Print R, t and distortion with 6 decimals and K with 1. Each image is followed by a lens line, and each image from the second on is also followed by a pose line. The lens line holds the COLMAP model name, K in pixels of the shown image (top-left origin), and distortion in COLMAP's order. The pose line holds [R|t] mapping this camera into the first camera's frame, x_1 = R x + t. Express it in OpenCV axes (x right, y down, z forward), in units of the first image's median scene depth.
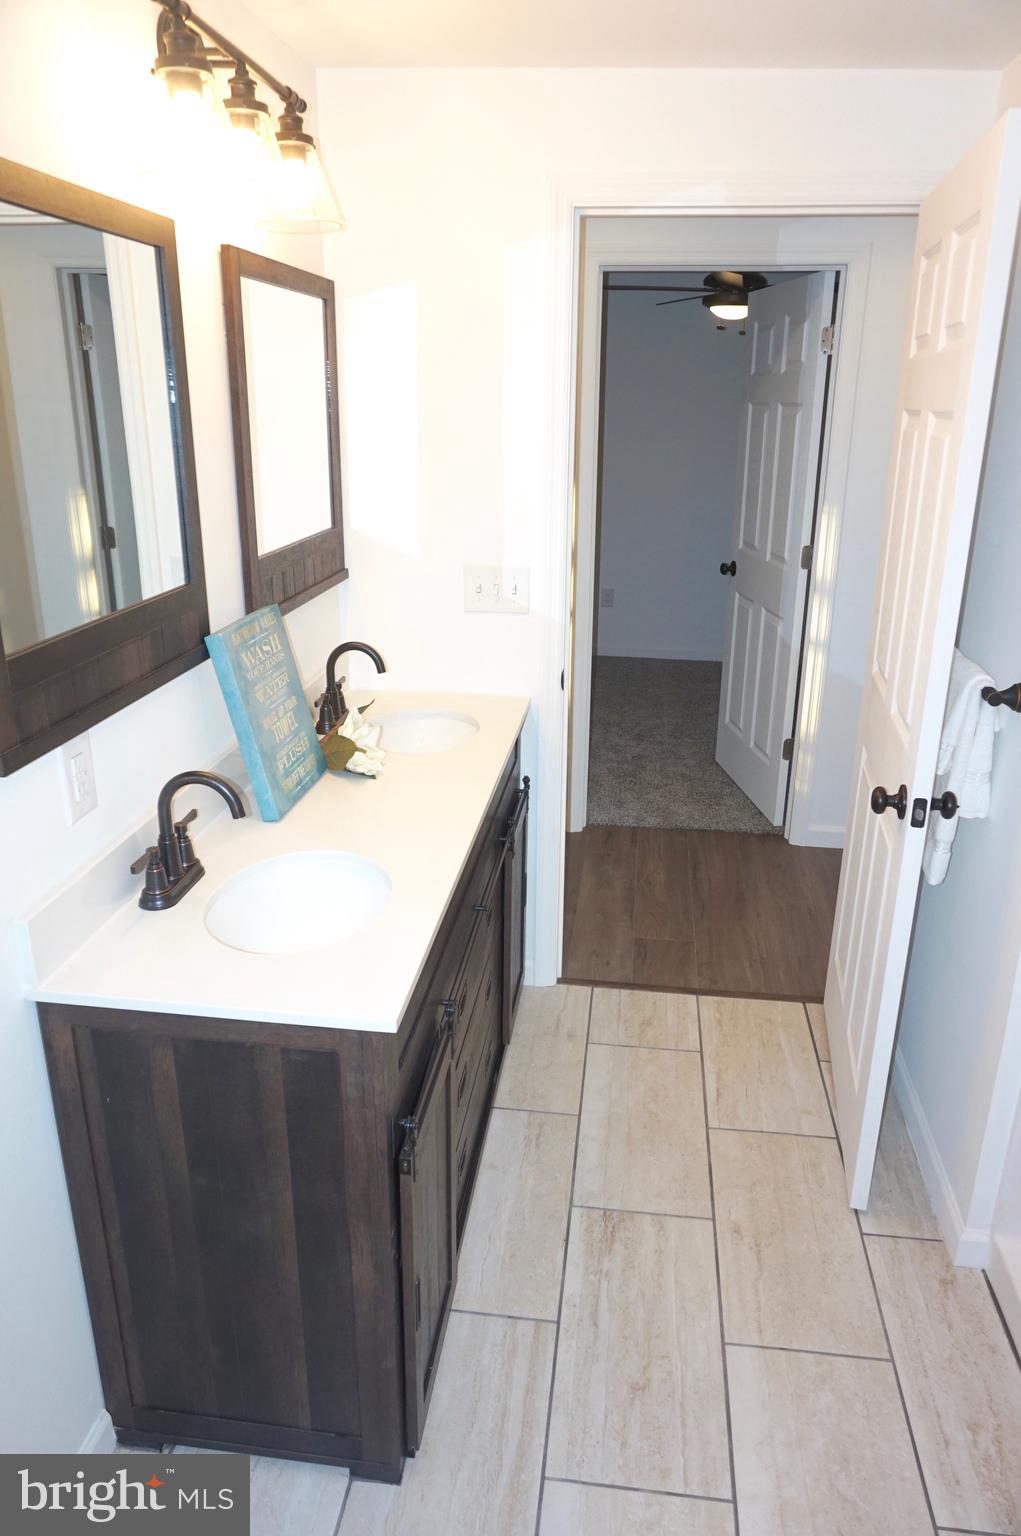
lens RADIAL K [[1052.6, 0, 510.5], [0, 1052.6, 768.0], [0, 0, 1]] dist [-0.057366, 0.054143]
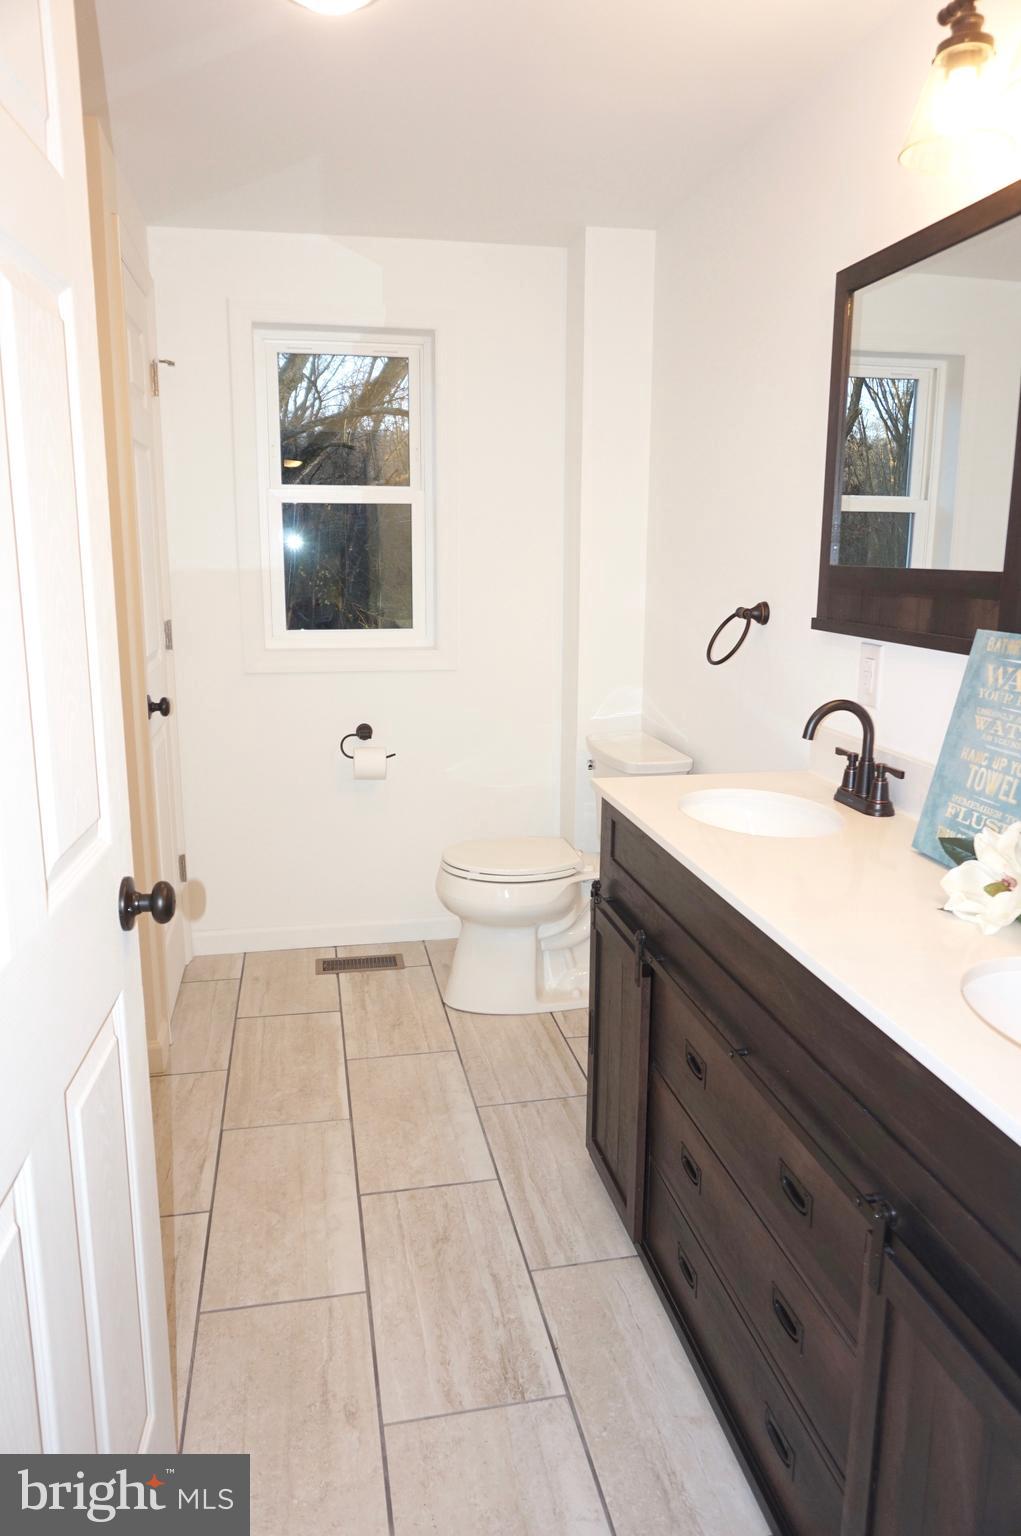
lens RADIAL K [[1052.6, 0, 510.5], [0, 1052.6, 768.0], [0, 0, 1]] dist [-0.057366, 0.054143]
pose [[-0.948325, 0.040002, -0.314769, 0.353285], [-0.128260, 0.859037, 0.495585, -0.380423], [0.290222, 0.510348, -0.809516, 1.521042]]
